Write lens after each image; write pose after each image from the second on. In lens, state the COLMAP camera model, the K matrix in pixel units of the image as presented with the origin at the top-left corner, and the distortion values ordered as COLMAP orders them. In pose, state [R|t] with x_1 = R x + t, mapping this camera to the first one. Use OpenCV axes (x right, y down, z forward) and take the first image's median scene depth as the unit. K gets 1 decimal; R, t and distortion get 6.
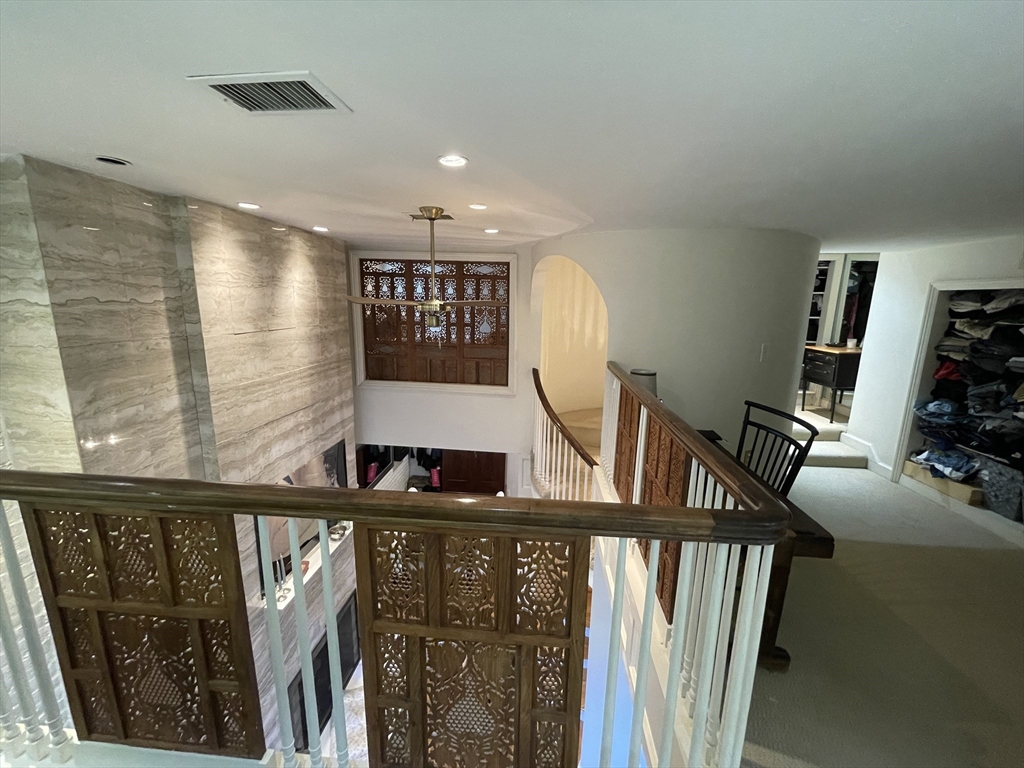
lens RADIAL K [[415.0, 0, 512.3], [0, 415.0, 383.1], [0, 0, 1]] dist [-0.002106, -0.000700]
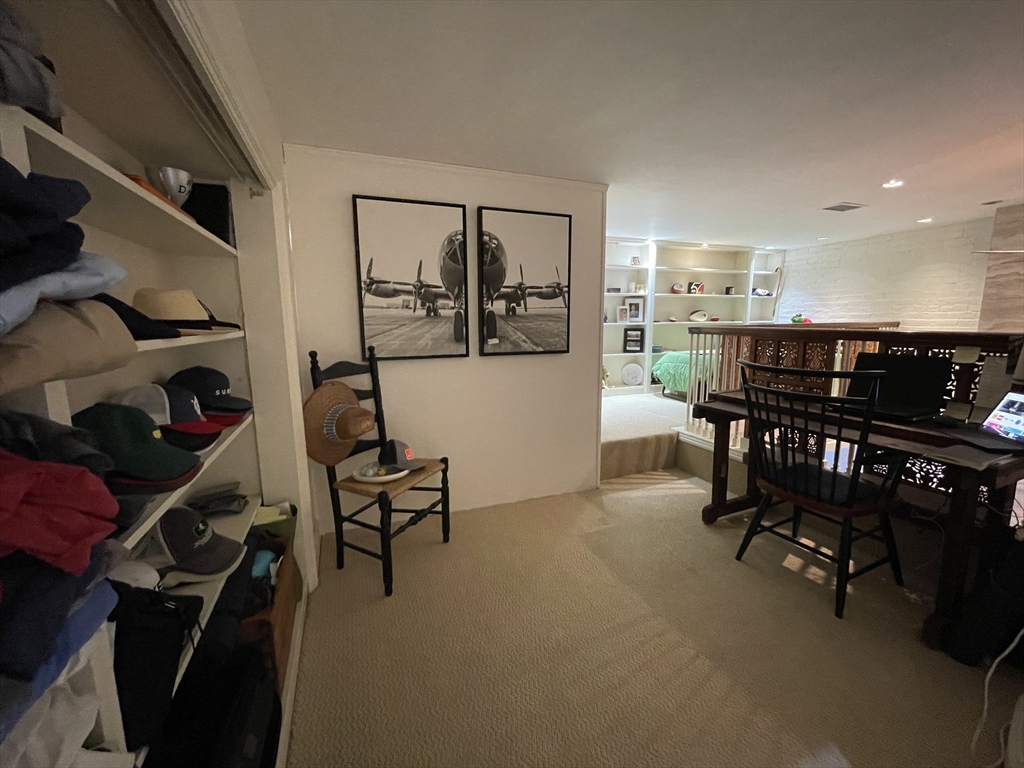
lens RADIAL K [[415.0, 0, 512.3], [0, 415.0, 383.1], [0, 0, 1]] dist [-0.002106, -0.000700]
pose [[-0.897575, 0.057467, -0.437100, 1.182082], [-0.091837, 0.945344, 0.312874, -0.073754], [0.431190, 0.320970, -0.843240, 1.142067]]
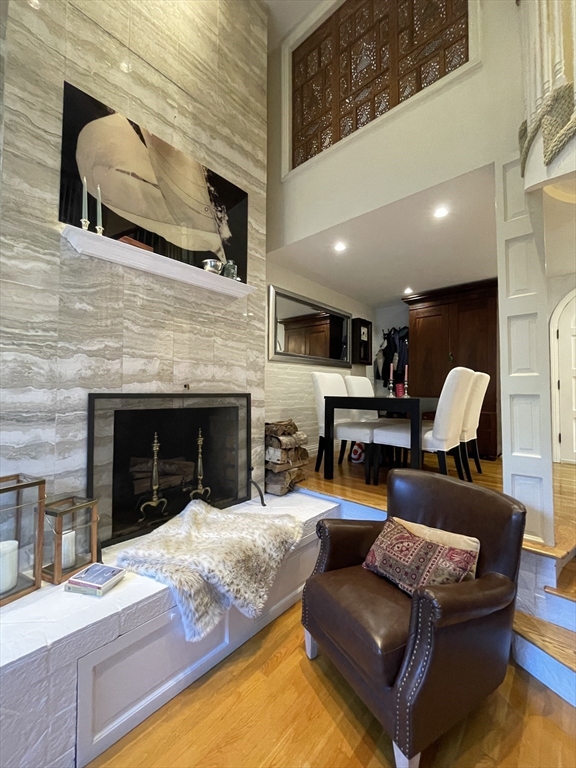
lens RADIAL K [[311.3, 0, 288.0], [0, 311.3, 384.0], [0, 0, 1]] dist [-0.002106, -0.000700]
pose [[0.792606, -0.035143, -0.608720, 0.061681], [-0.104777, 0.975637, -0.192755, 0.908712], [0.600664, 0.216559, 0.769614, 0.910046]]
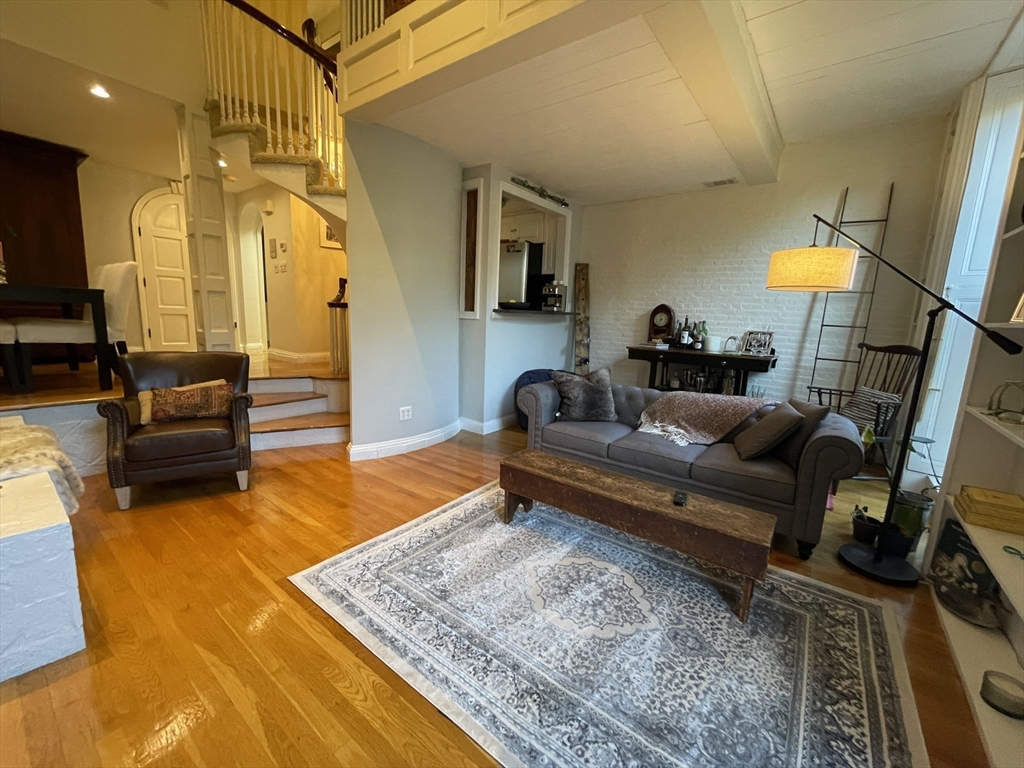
lens RADIAL K [[415.0, 0, 512.3], [0, 415.0, 383.1], [0, 0, 1]] dist [-0.002106, -0.000700]
pose [[0.546868, -0.133411, 0.826521, -0.526116], [0.129551, 0.988816, 0.073890, 1.056485], [-0.827135, 0.066669, 0.558035, 0.257433]]
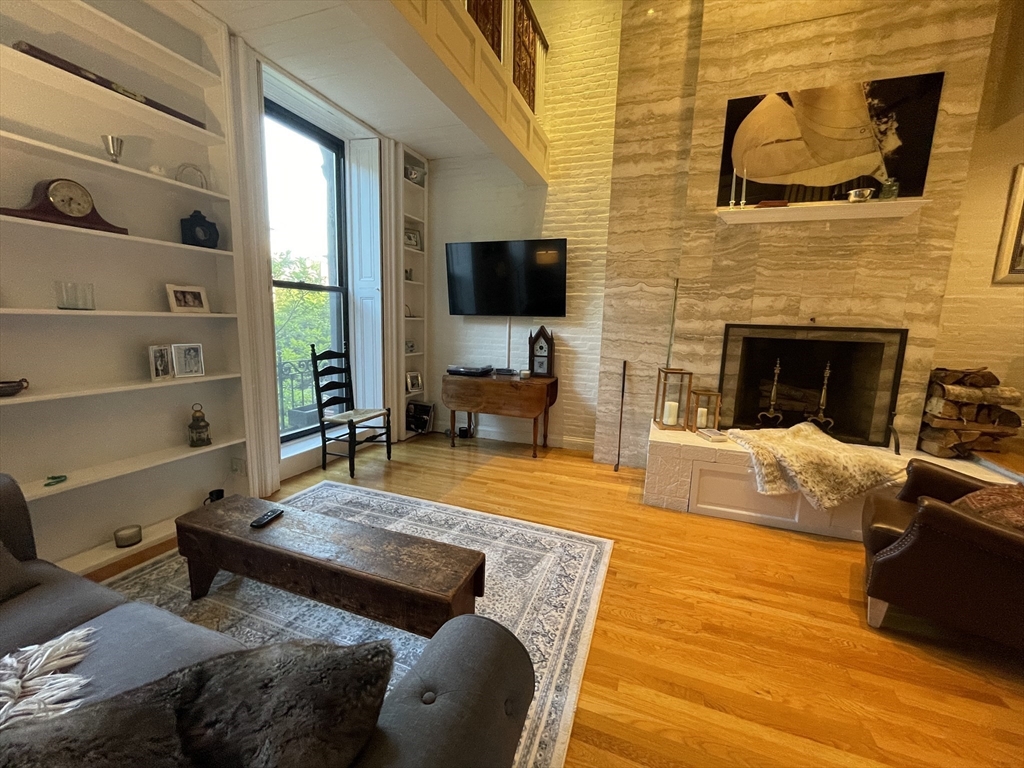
lens RADIAL K [[415.0, 0, 512.3], [0, 415.0, 383.1], [0, 0, 1]] dist [-0.002106, -0.000700]
pose [[-0.271427, 0.121380, -0.954774, 0.702147], [-0.219779, 0.957989, 0.184268, 0.928050], [0.937030, 0.259855, -0.233348, 0.897346]]
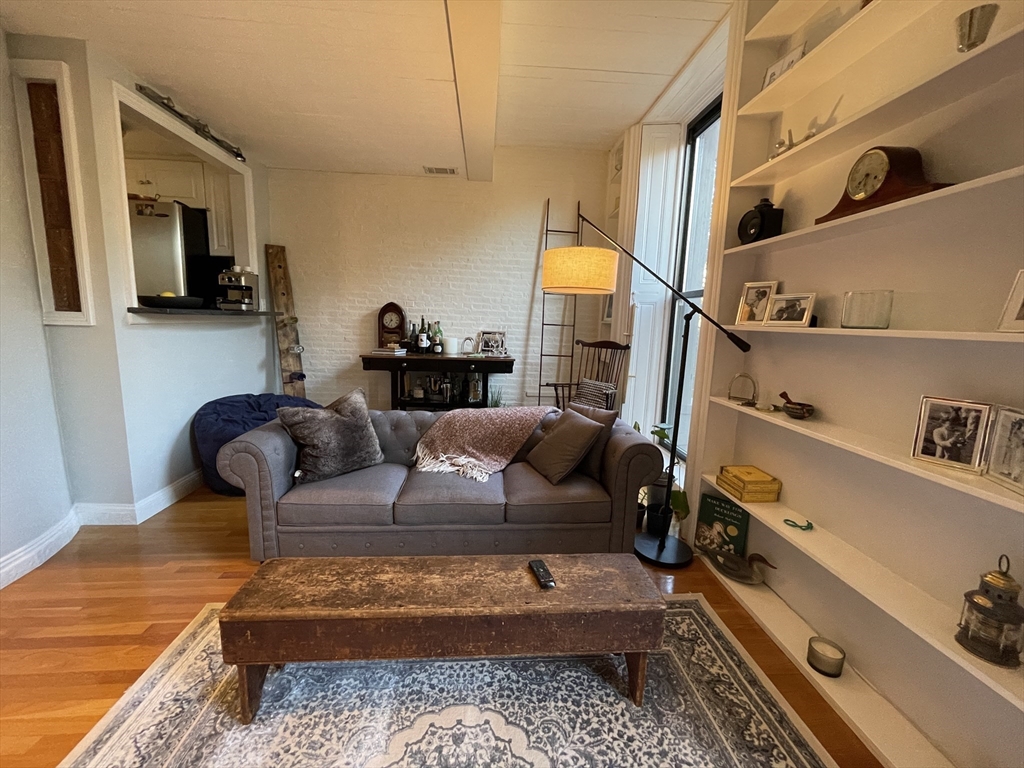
lens RADIAL K [[415.0, 0, 512.3], [0, 415.0, 383.1], [0, 0, 1]] dist [-0.002106, -0.000700]
pose [[-0.146114, -0.167251, 0.975027, -0.265992], [0.154437, 0.969664, 0.189475, 1.005577], [-0.977139, 0.178266, -0.115852, 0.484762]]
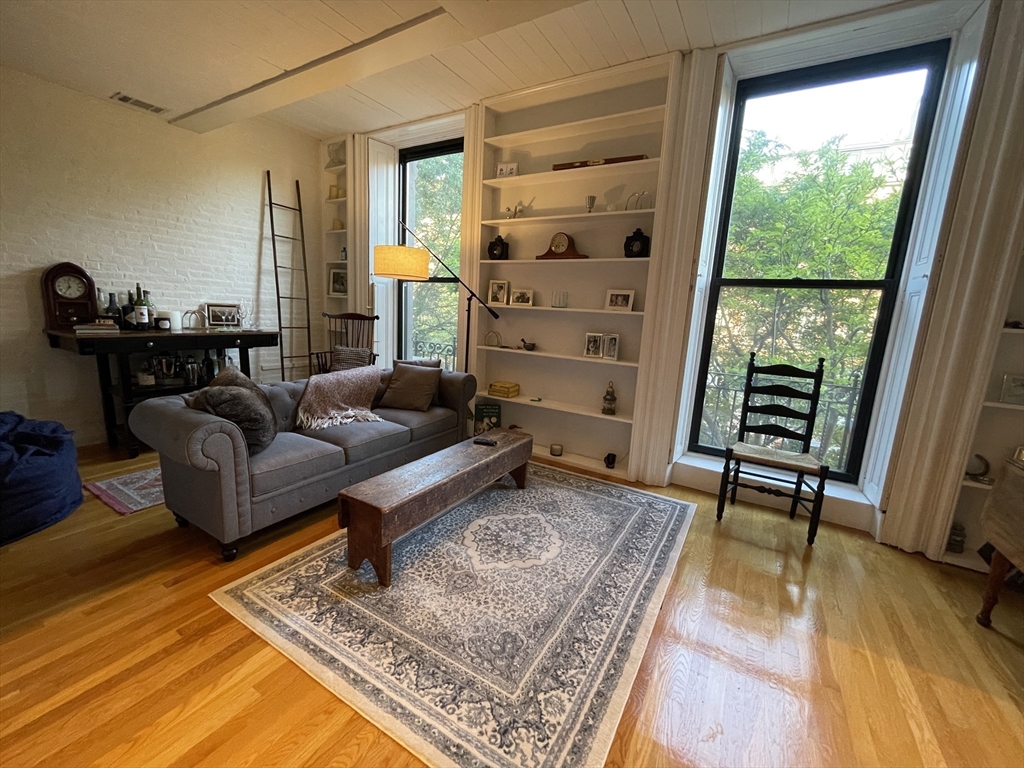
lens RADIAL K [[415.0, 0, 512.3], [0, 415.0, 383.1], [0, 0, 1]] dist [-0.002106, -0.000700]
pose [[-0.892651, -0.140613, 0.428254, -0.249857], [0.018343, 0.937978, 0.346210, 0.882589], [-0.450374, 0.316900, -0.834708, 1.164893]]
